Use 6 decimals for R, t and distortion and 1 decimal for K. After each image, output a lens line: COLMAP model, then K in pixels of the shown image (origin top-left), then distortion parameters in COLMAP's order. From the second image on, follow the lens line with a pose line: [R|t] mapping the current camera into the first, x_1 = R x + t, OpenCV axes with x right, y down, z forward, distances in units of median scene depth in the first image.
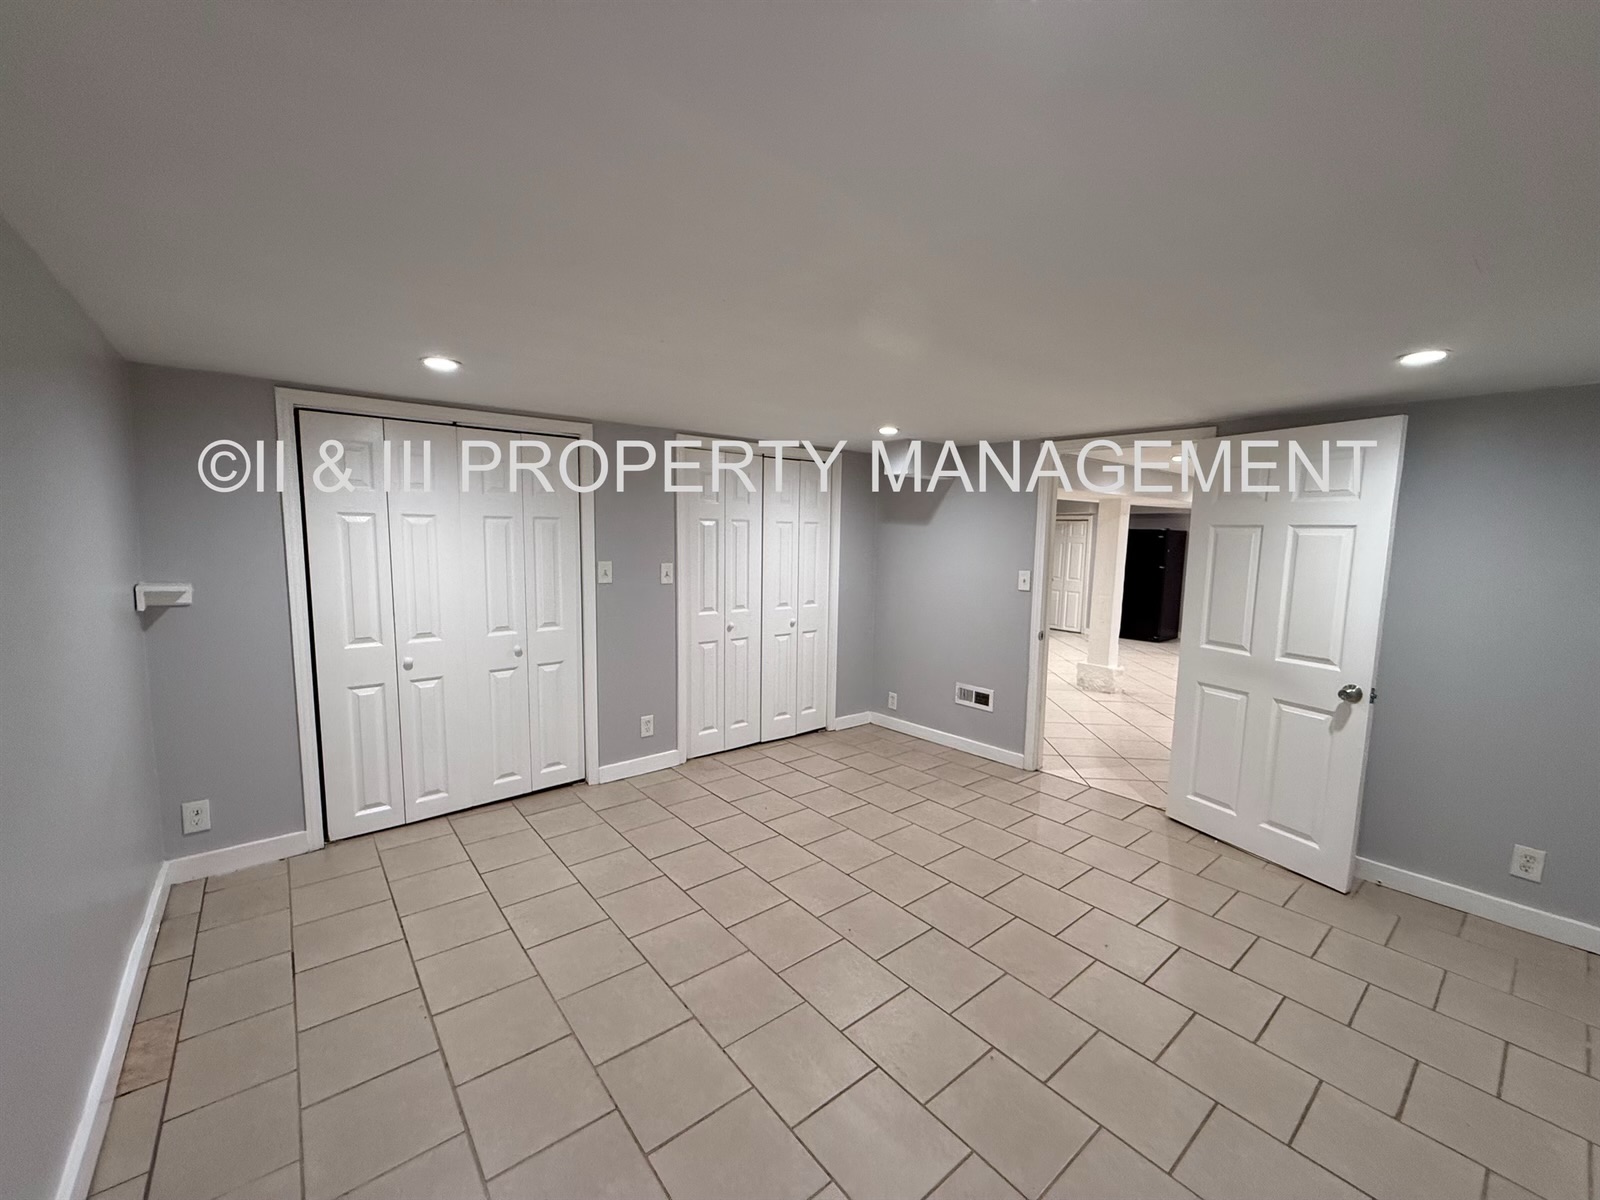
lens RADIAL K [[639.9, 0, 800.0], [0, 639.9, 600.0], [0, 0, 1]] dist [0.007627, -0.000286]
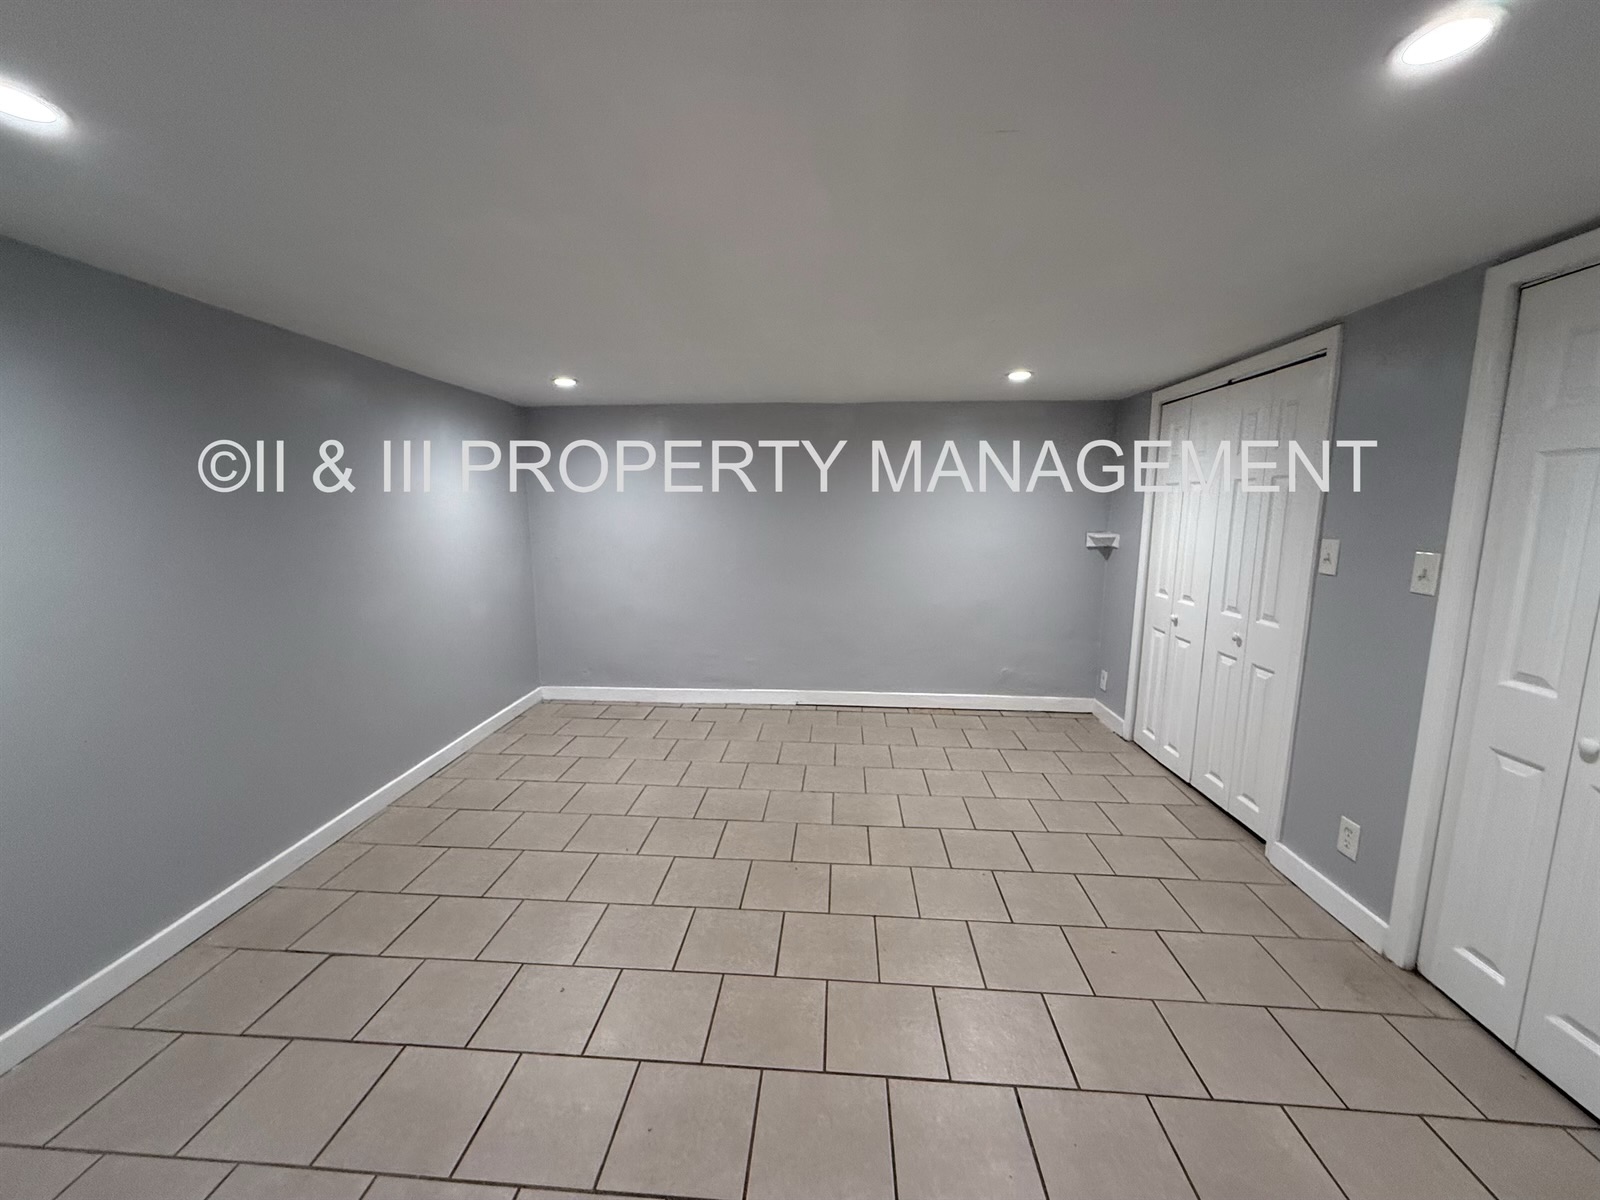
lens RADIAL K [[635.3, 0, 800.0], [0, 635.3, 600.0], [0, 0, 1]] dist [-0.000117, -0.000004]
pose [[-0.682957, 0.092495, -0.724579, 0.531427], [-0.089305, 0.973936, 0.208502, -0.089647], [0.724979, 0.207106, -0.656897, 1.082817]]
